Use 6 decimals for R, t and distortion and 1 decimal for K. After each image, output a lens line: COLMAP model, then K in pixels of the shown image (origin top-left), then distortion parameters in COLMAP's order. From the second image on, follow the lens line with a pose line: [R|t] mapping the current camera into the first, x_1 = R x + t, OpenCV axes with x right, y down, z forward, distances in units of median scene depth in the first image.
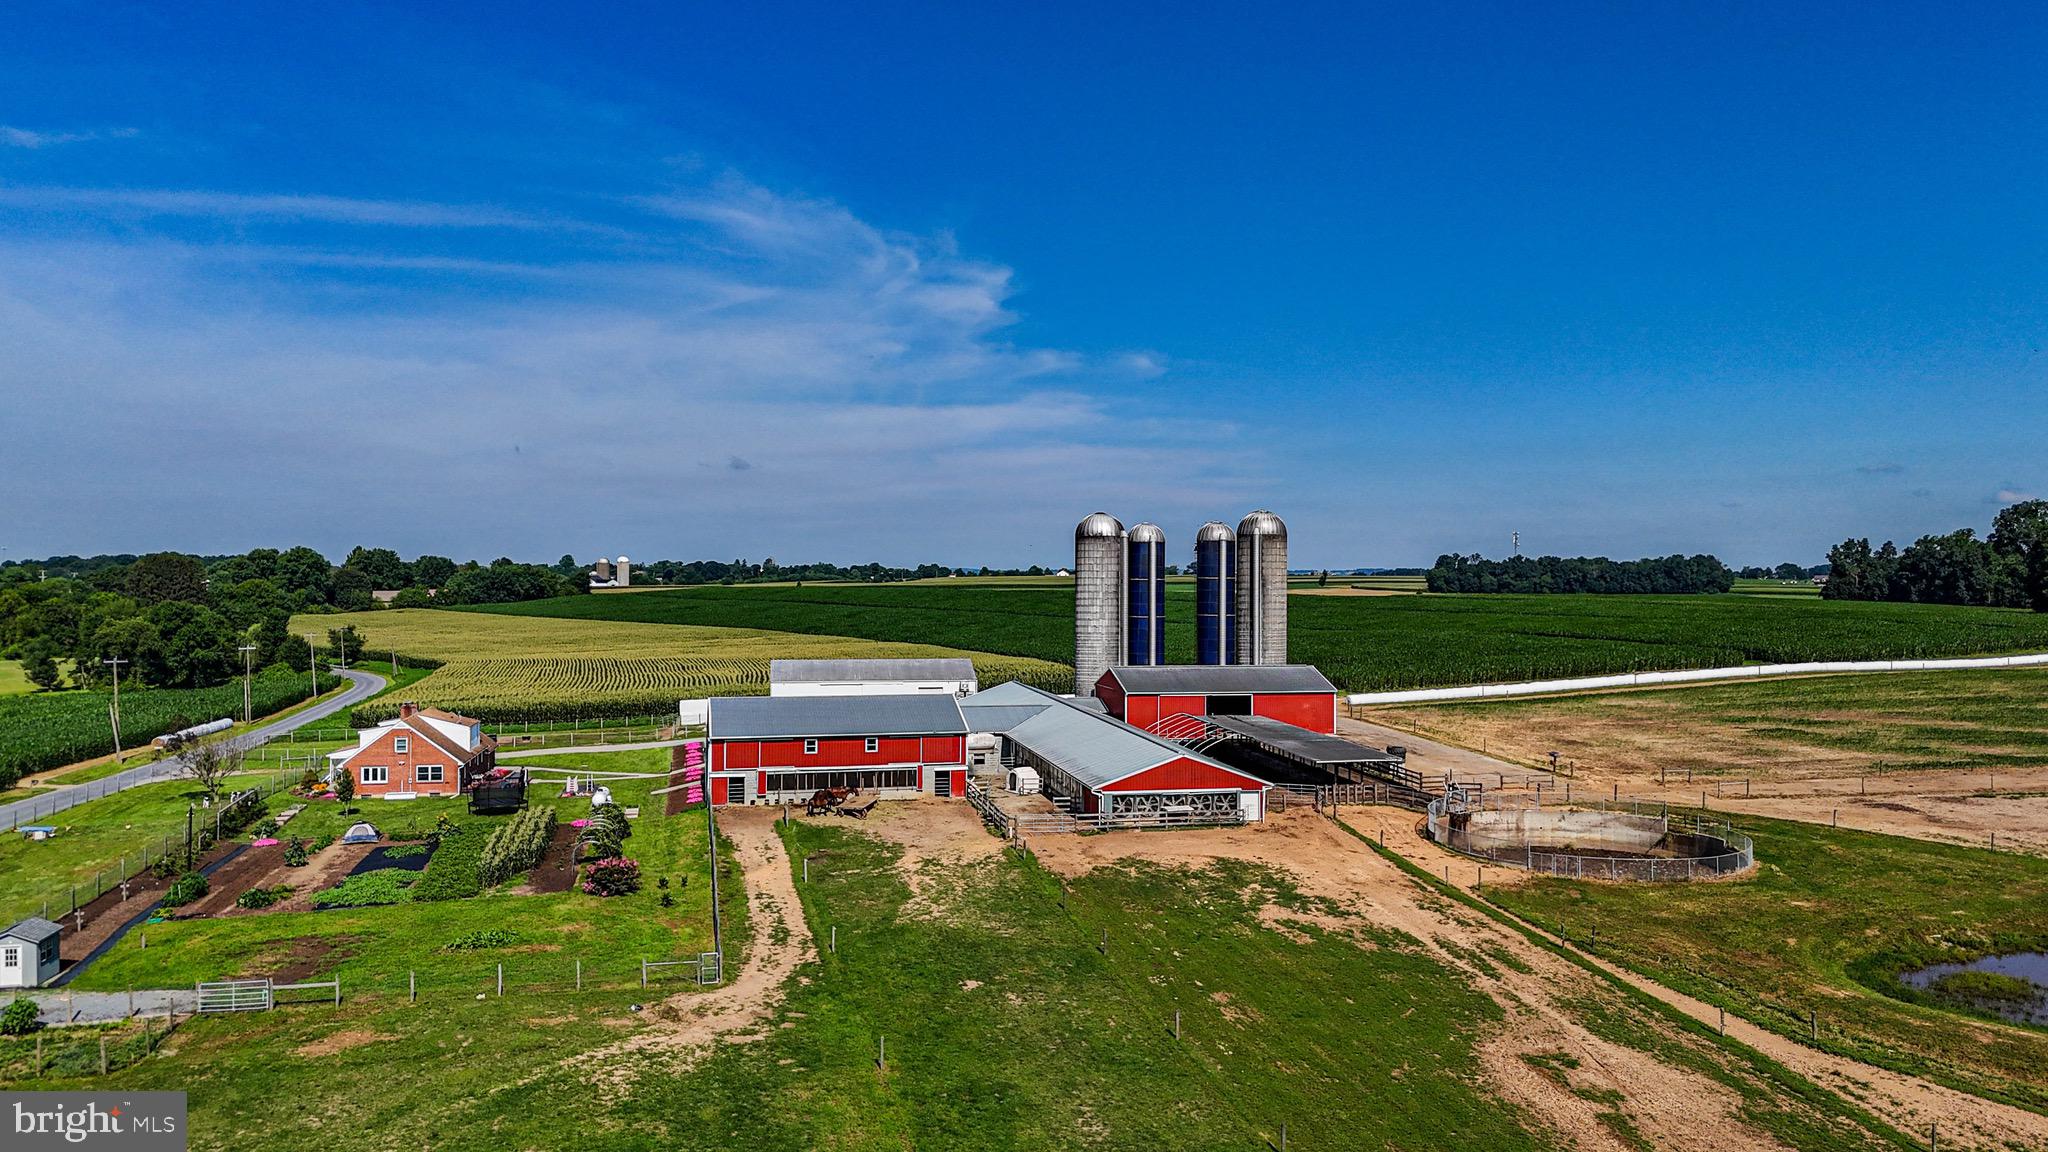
lens RADIAL K [[1511.7, 0, 1017.1], [0, 1511.7, 571.8], [0, 0, 1]] dist [0.009517, -0.000757]
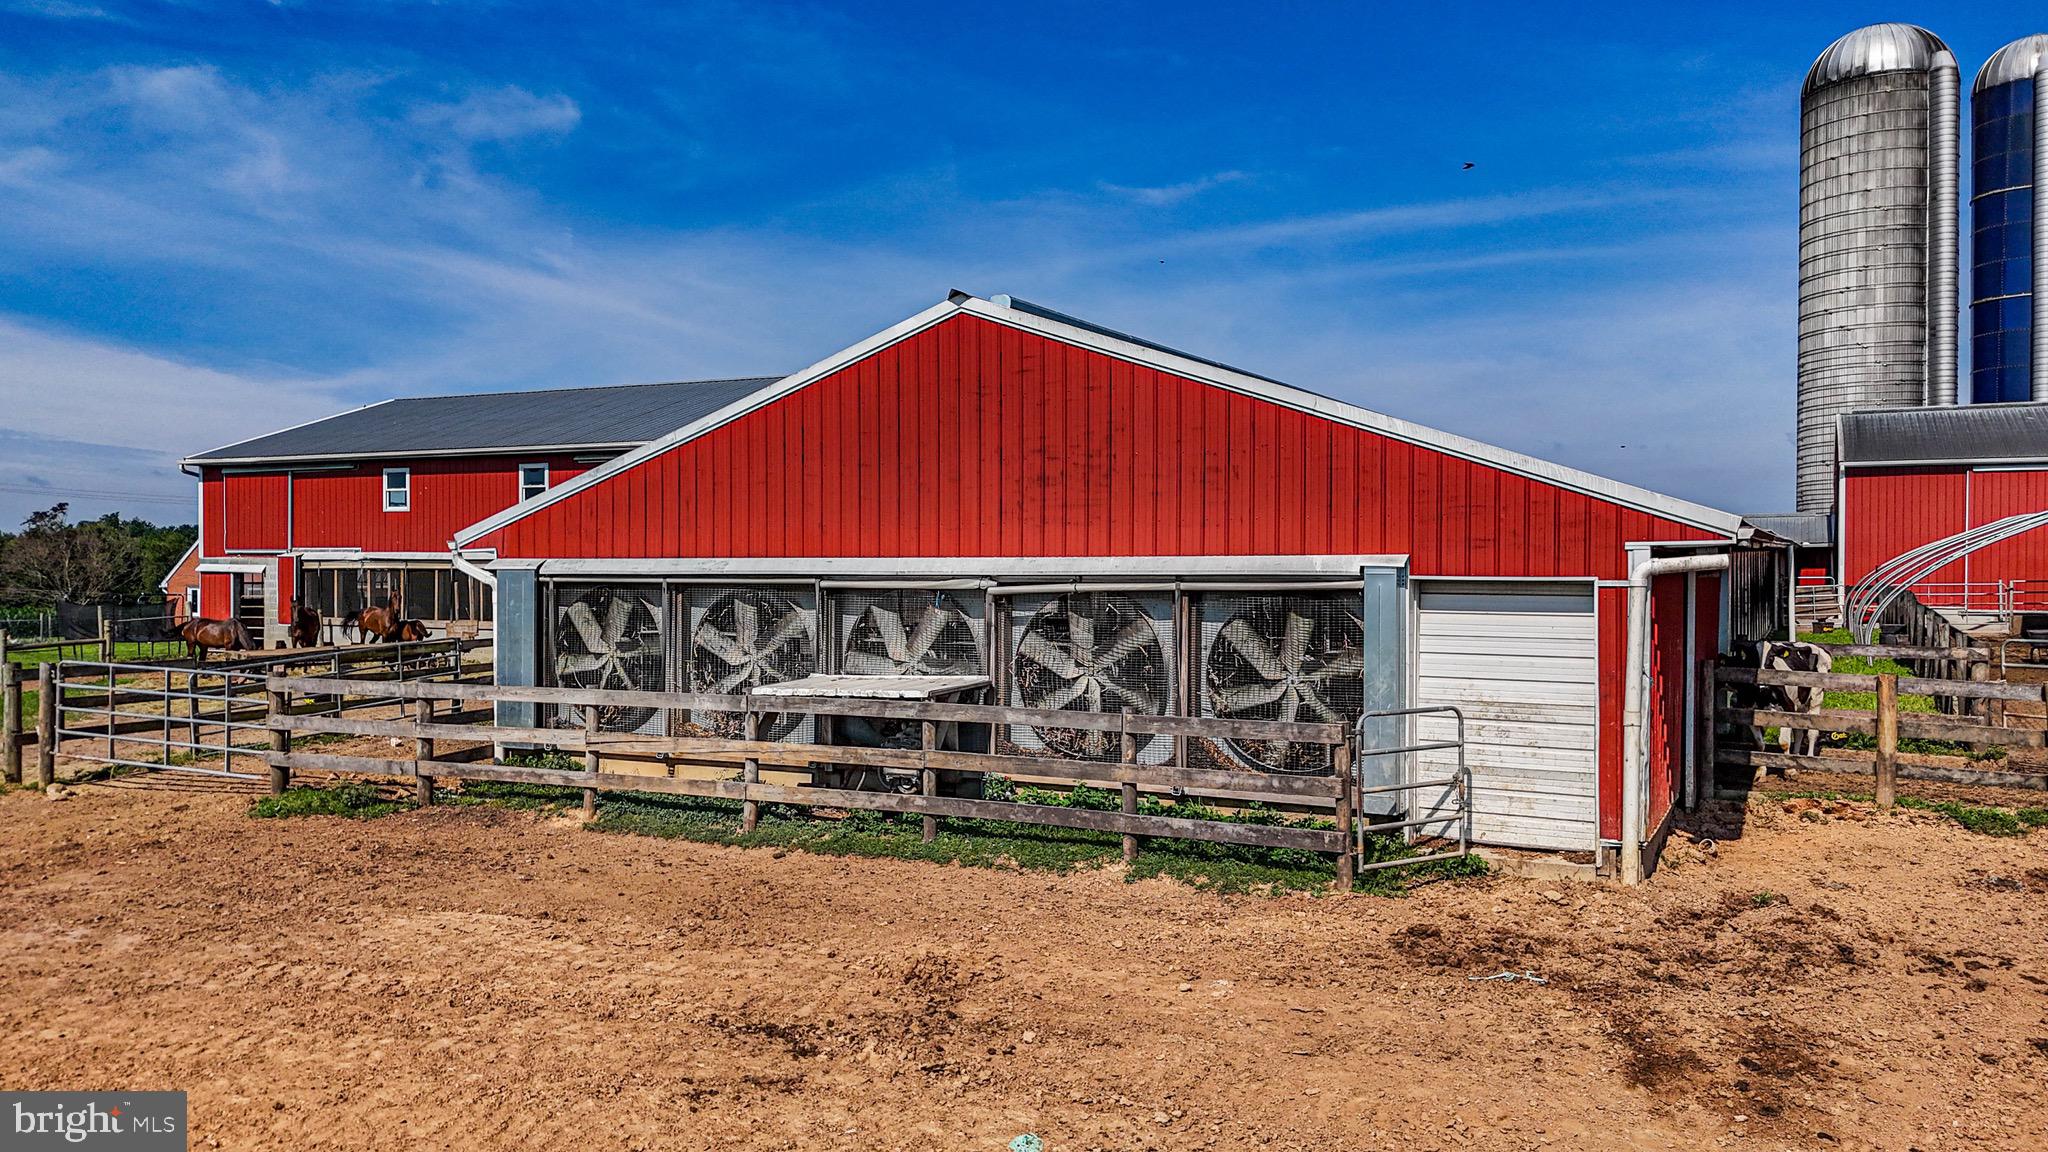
lens RADIAL K [[1511.7, 0, 1022.3], [0, 1511.7, 585.0], [0, 0, 1]] dist [0.009517, -0.000757]
pose [[0.765477, 0.001850, -0.643461, 0.134743], [-0.000637, 0.999998, 0.002118, 0.096893], [0.643463, -0.001211, 0.765476, 0.593320]]
